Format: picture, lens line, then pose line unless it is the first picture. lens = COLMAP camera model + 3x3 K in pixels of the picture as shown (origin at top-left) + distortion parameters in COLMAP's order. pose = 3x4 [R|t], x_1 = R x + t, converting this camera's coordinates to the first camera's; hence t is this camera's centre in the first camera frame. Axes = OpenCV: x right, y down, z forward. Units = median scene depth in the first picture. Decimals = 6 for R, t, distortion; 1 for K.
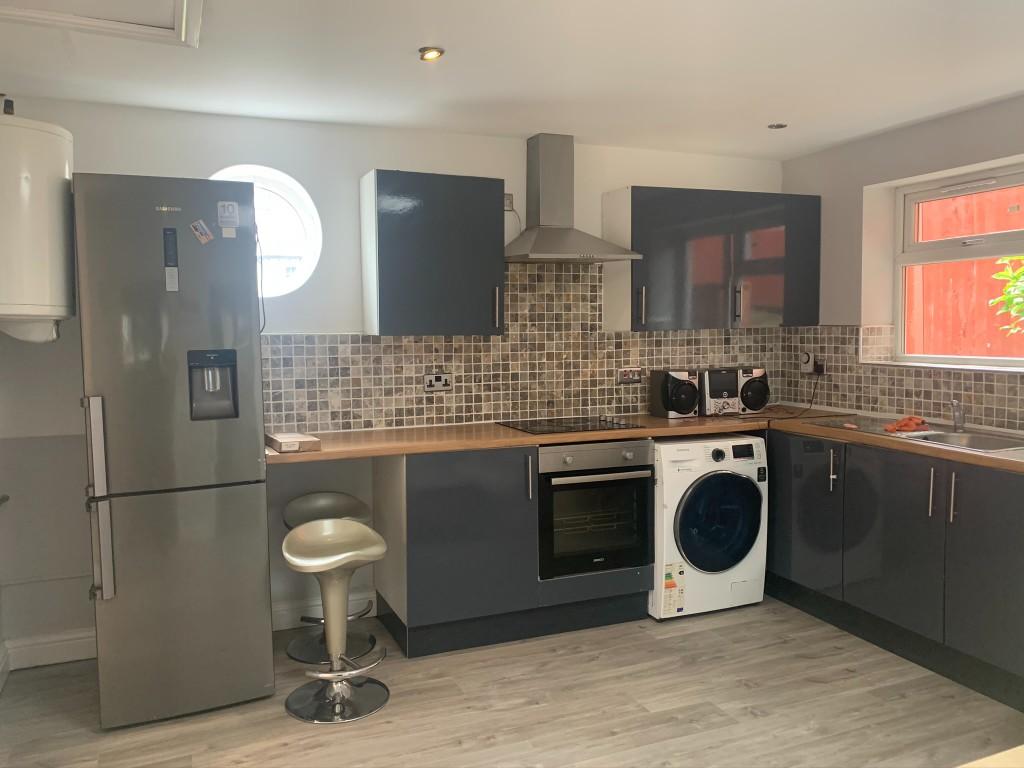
lens RADIAL K [[790.6, 0, 512.0], [0, 790.6, 384.0], [0, 0, 1]] dist [0.101379, -0.164945]
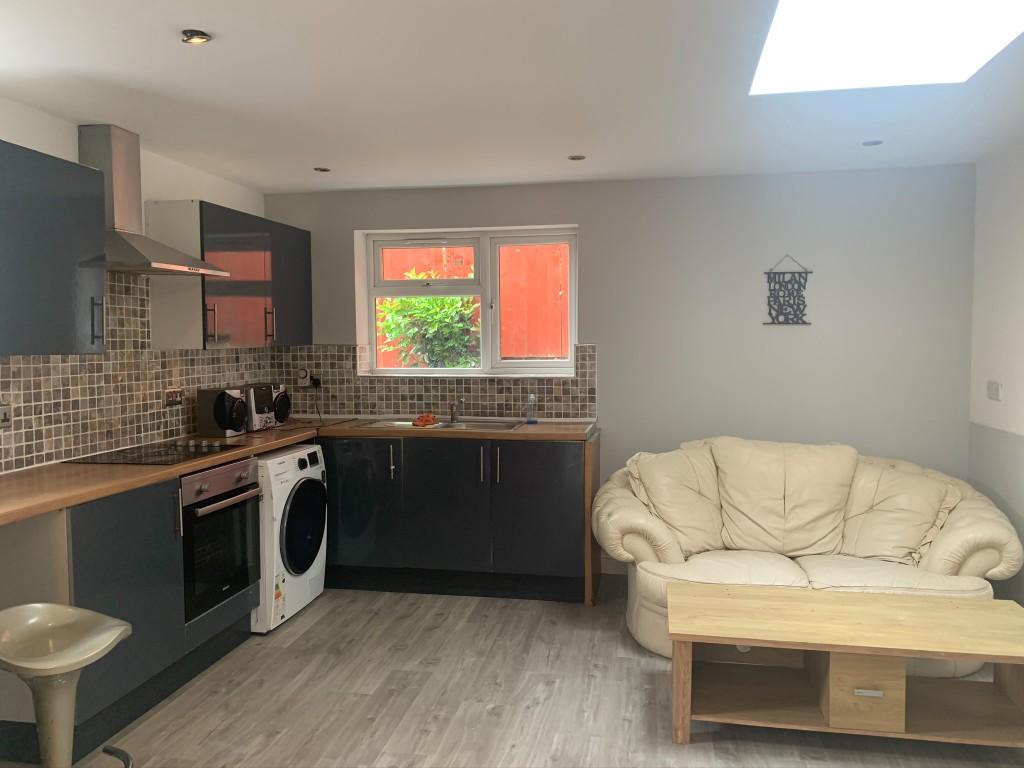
lens RADIAL K [[790.6, 0, 512.0], [0, 790.6, 384.0], [0, 0, 1]] dist [0.101379, -0.164945]
pose [[0.543180, -0.040886, 0.838620, -0.455886], [0.062855, 0.997991, 0.007945, -0.008896], [-0.837260, 0.048396, 0.544659, 0.158640]]
